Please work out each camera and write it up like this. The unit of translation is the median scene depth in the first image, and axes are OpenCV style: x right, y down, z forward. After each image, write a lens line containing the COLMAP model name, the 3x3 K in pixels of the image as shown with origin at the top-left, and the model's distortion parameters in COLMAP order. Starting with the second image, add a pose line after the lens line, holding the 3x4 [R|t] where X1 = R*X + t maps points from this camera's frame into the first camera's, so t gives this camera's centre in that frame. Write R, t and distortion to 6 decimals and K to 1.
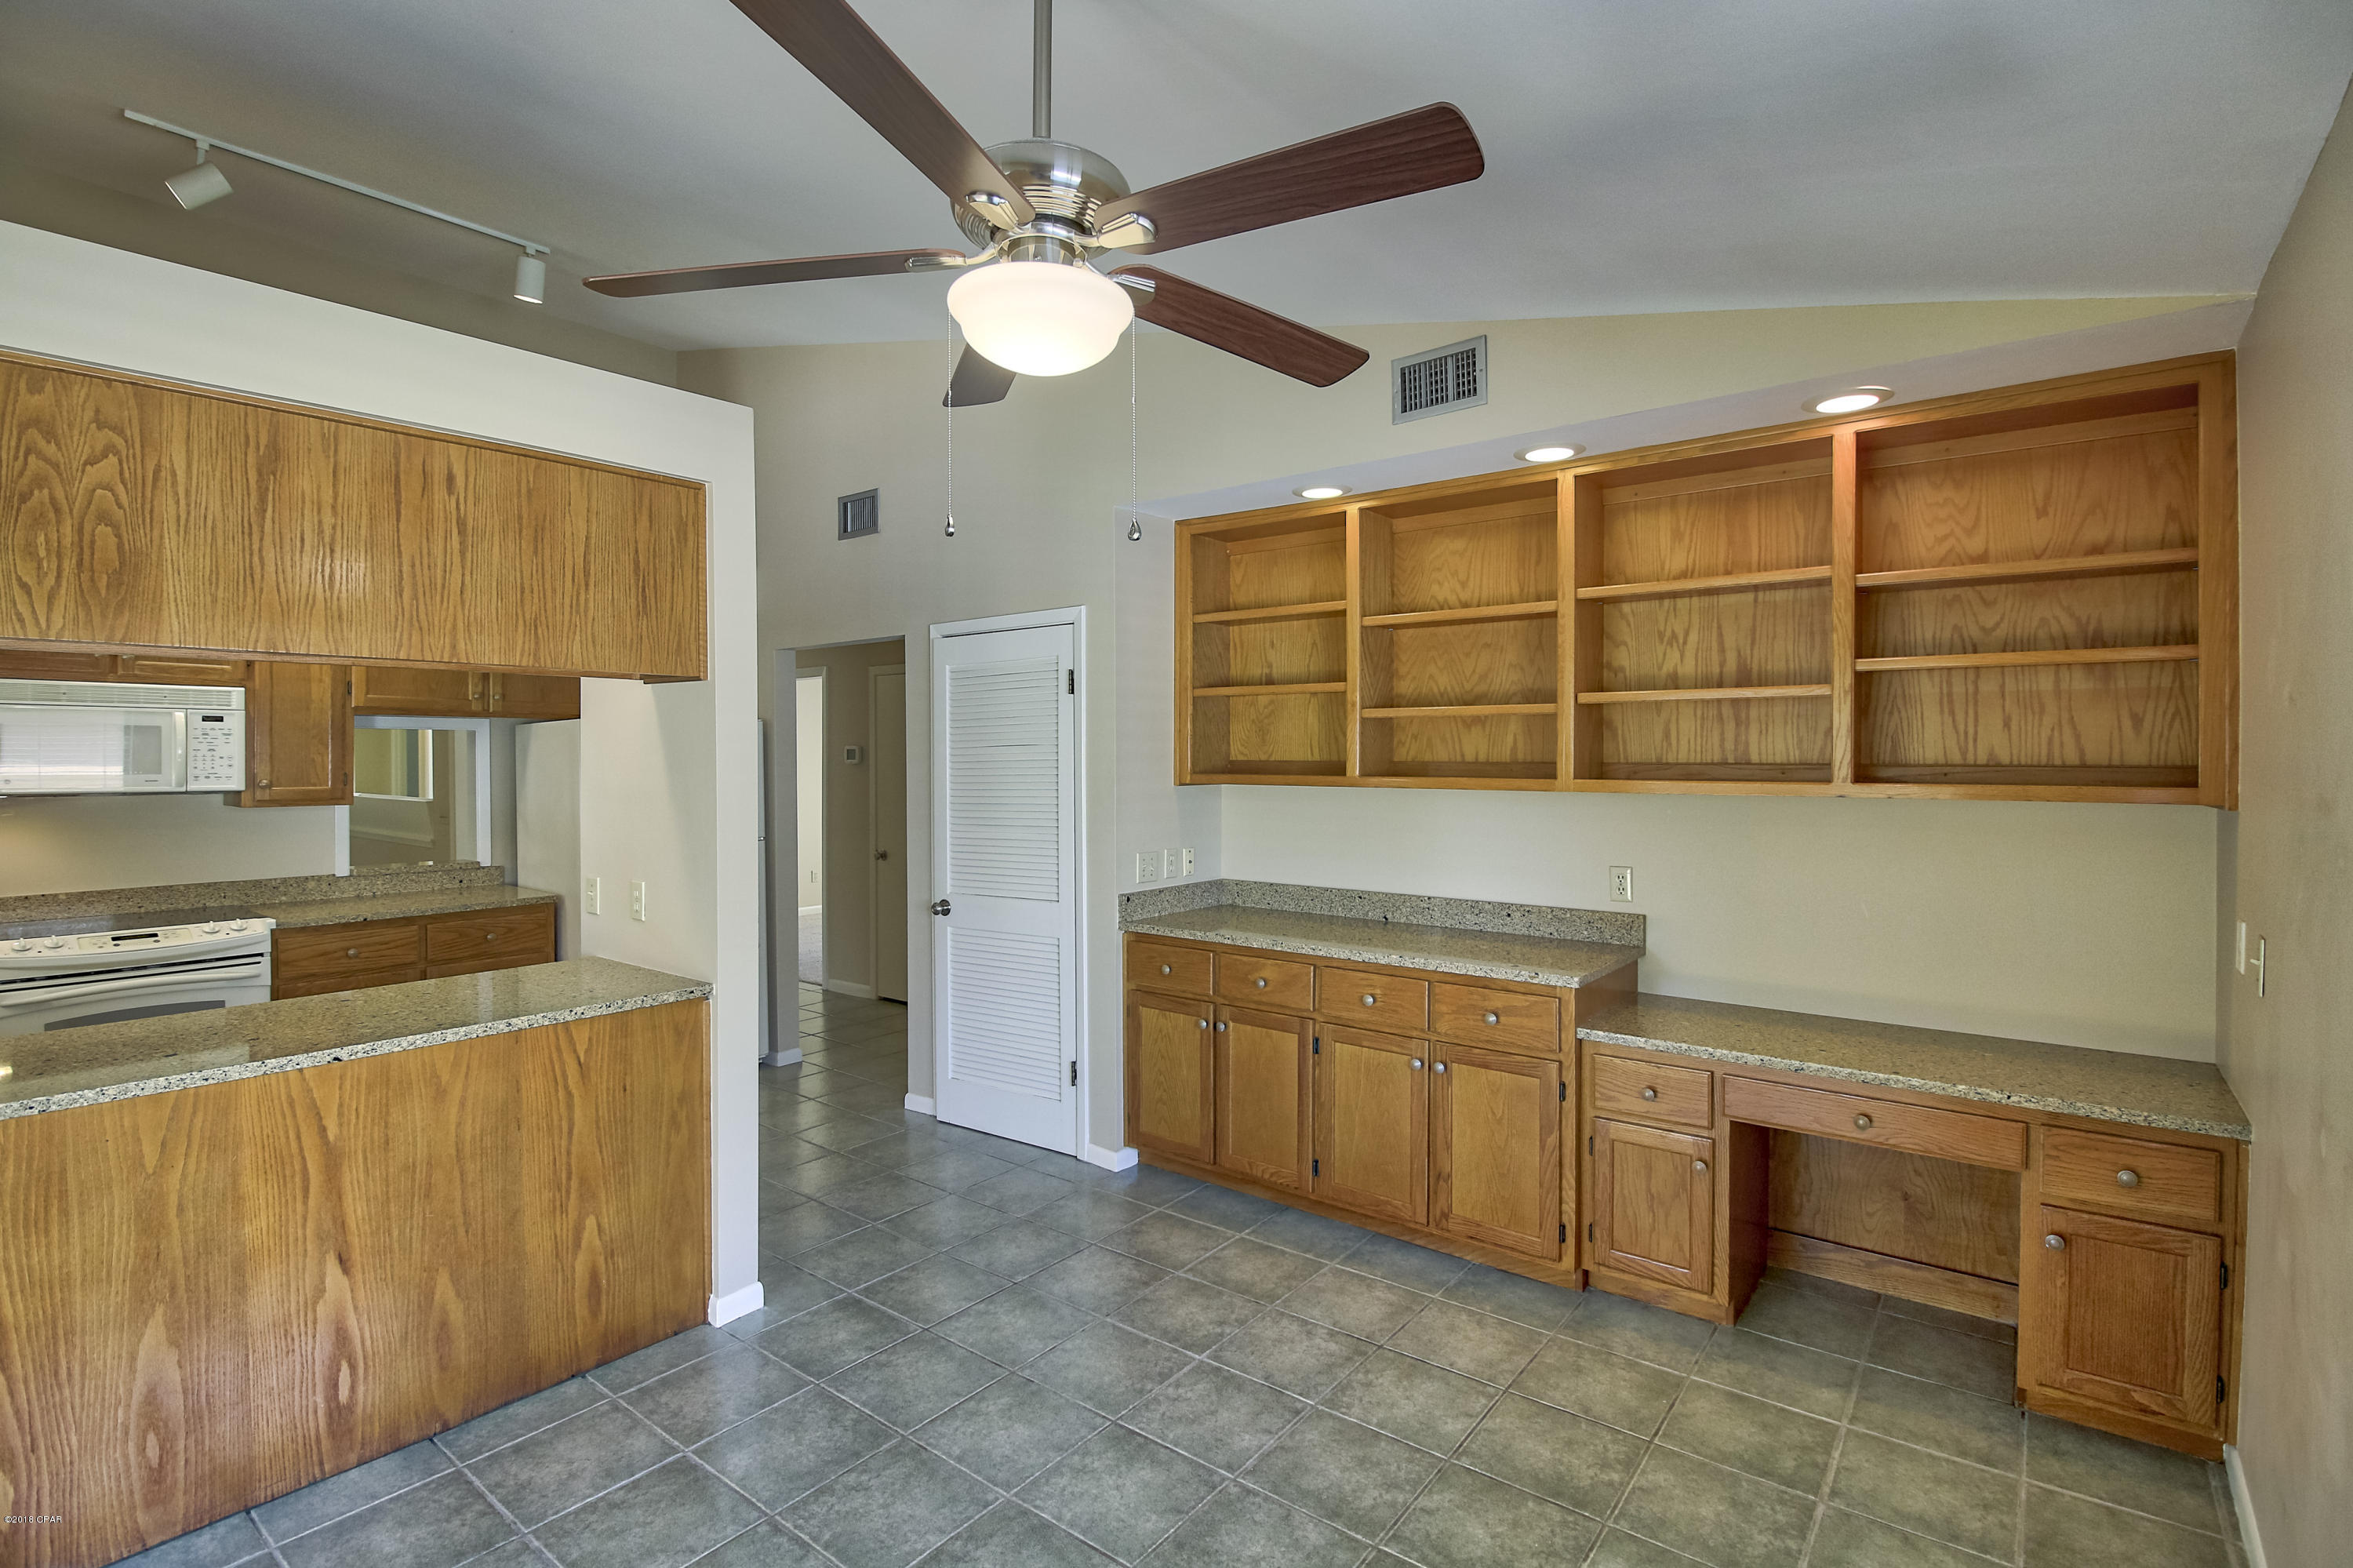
lens RADIAL K [[1090.4, 0, 1166.2], [0, 1090.4, 768.4], [0, 0, 1]] dist [0.001523, -0.012624]
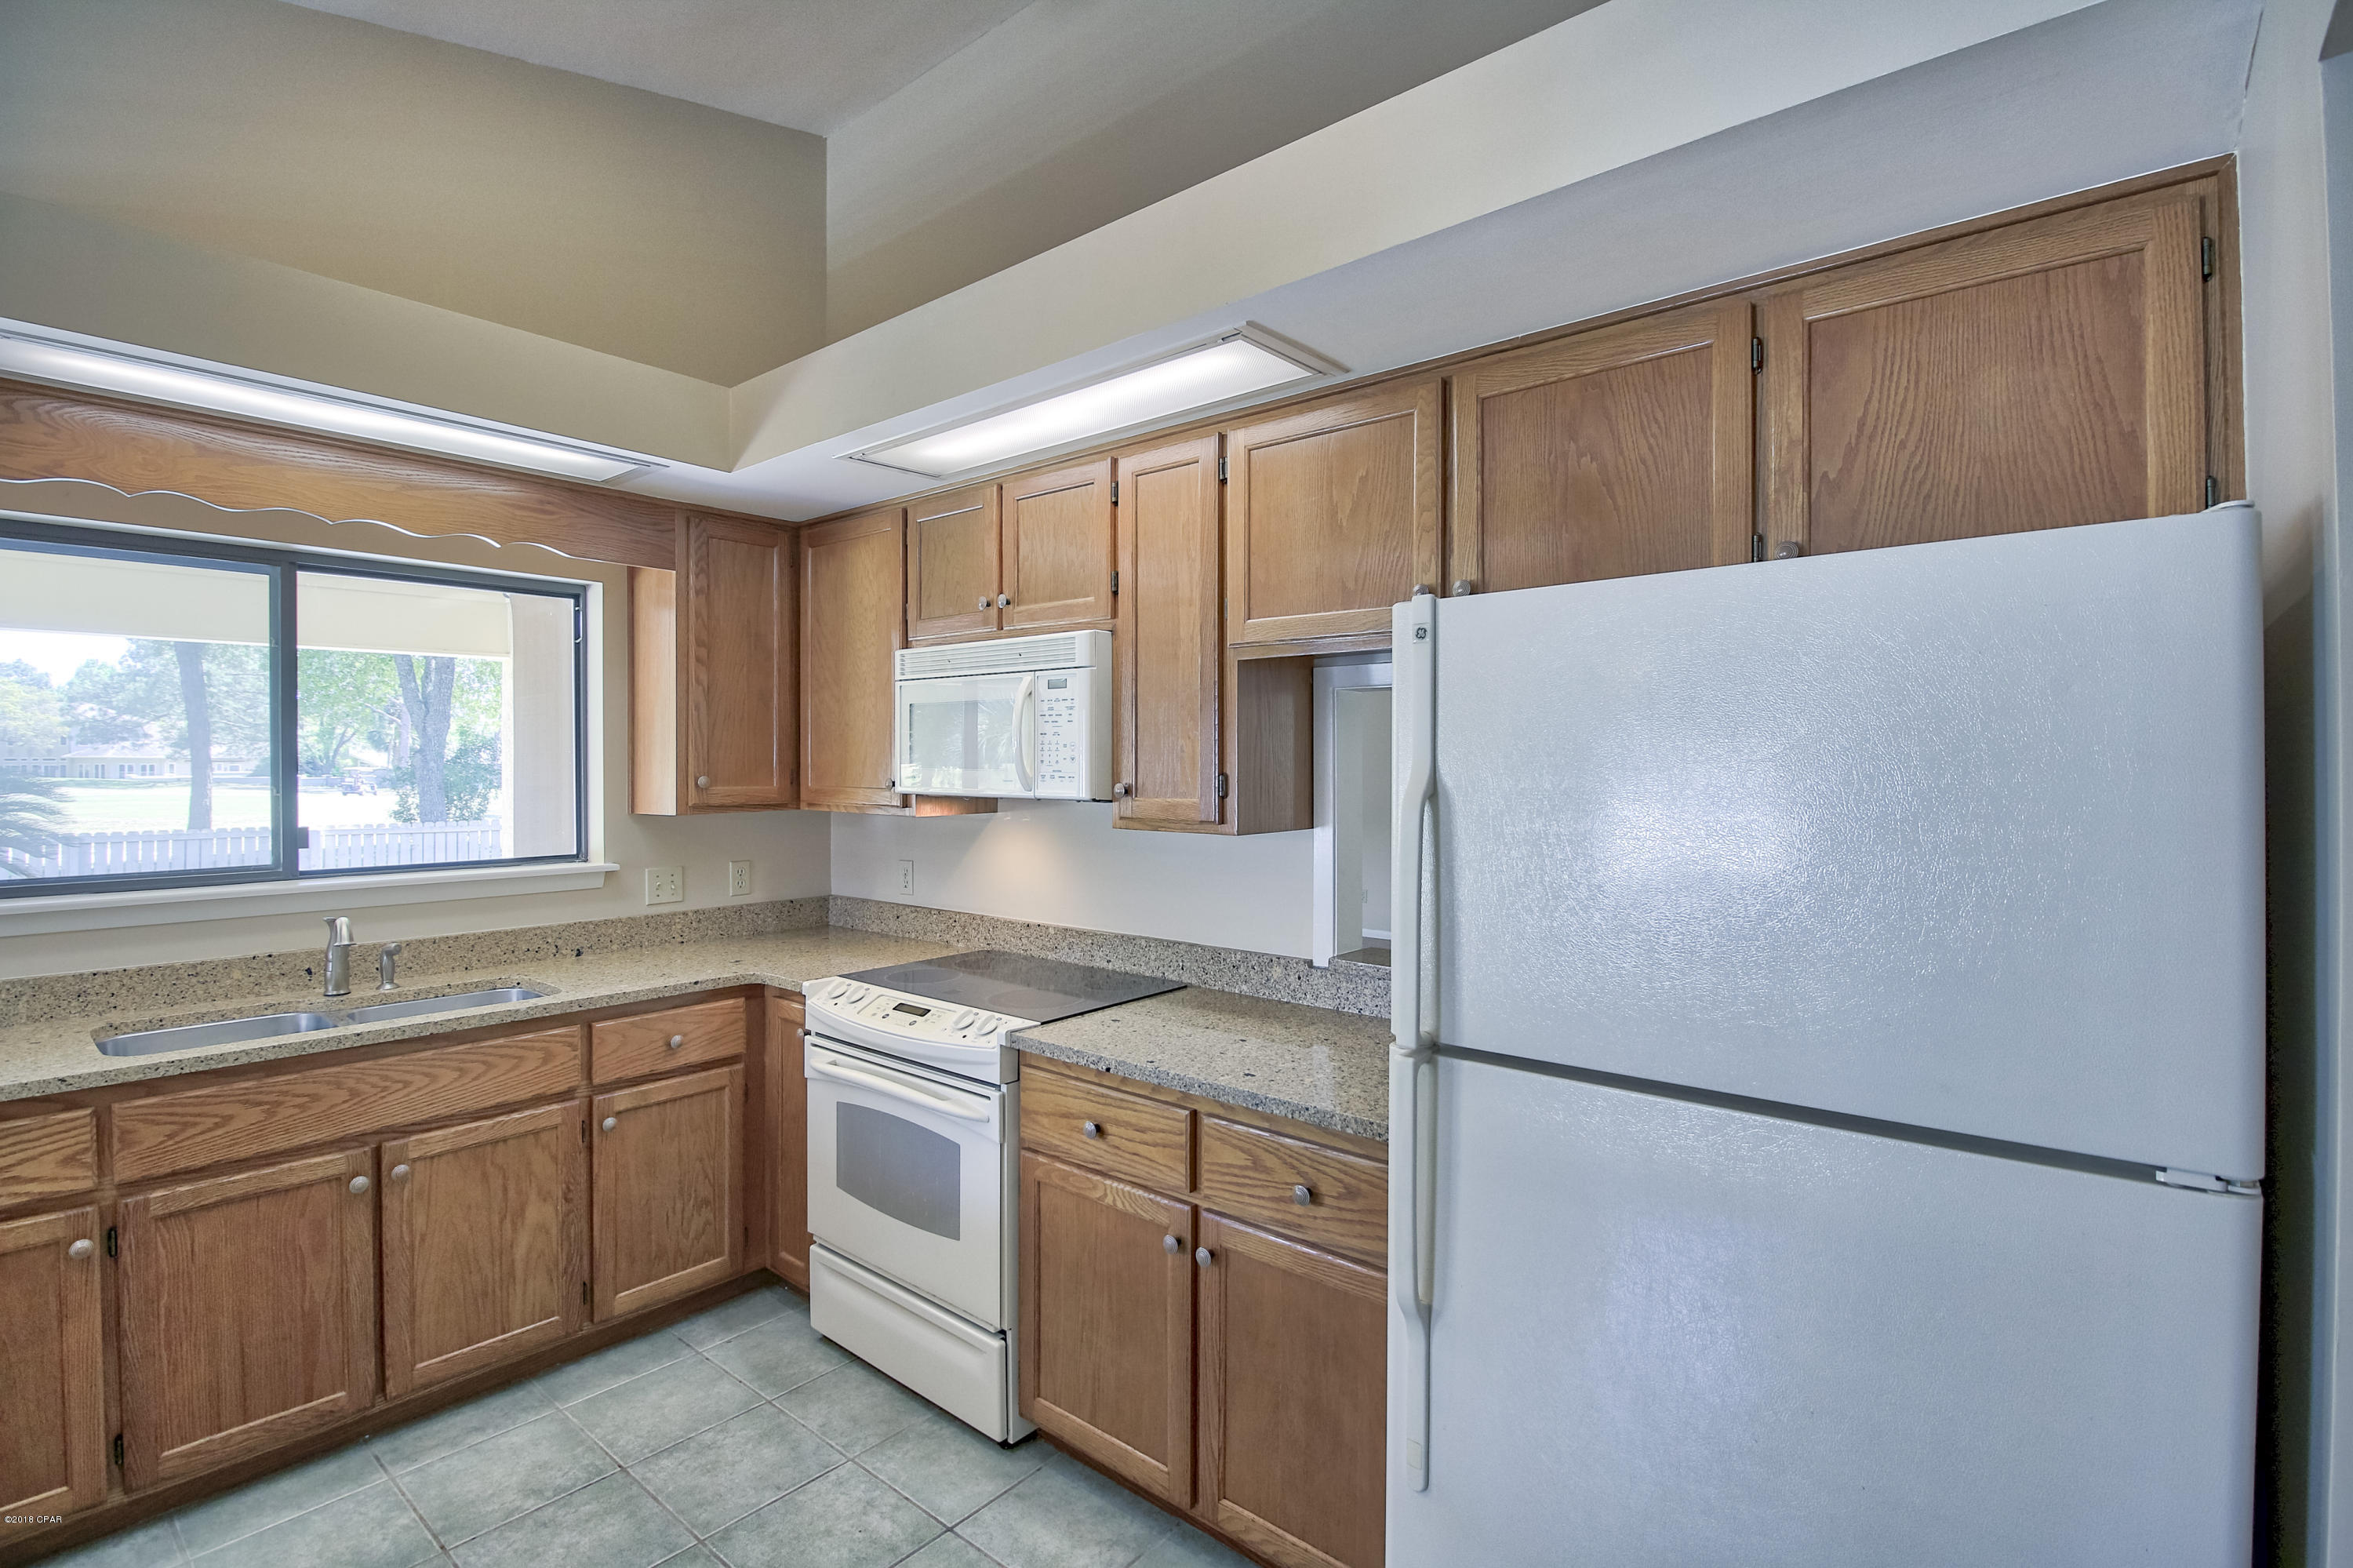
lens RADIAL K [[1090.4, 0, 1165.3], [0, 1090.4, 763.1], [0, 0, 1]] dist [0.001523, -0.012624]
pose [[-0.028801, 0.002538, -0.999582, -0.365396], [-0.008734, 0.999958, 0.002791, -0.003086], [0.999547, 0.008810, -0.028777, 1.564577]]
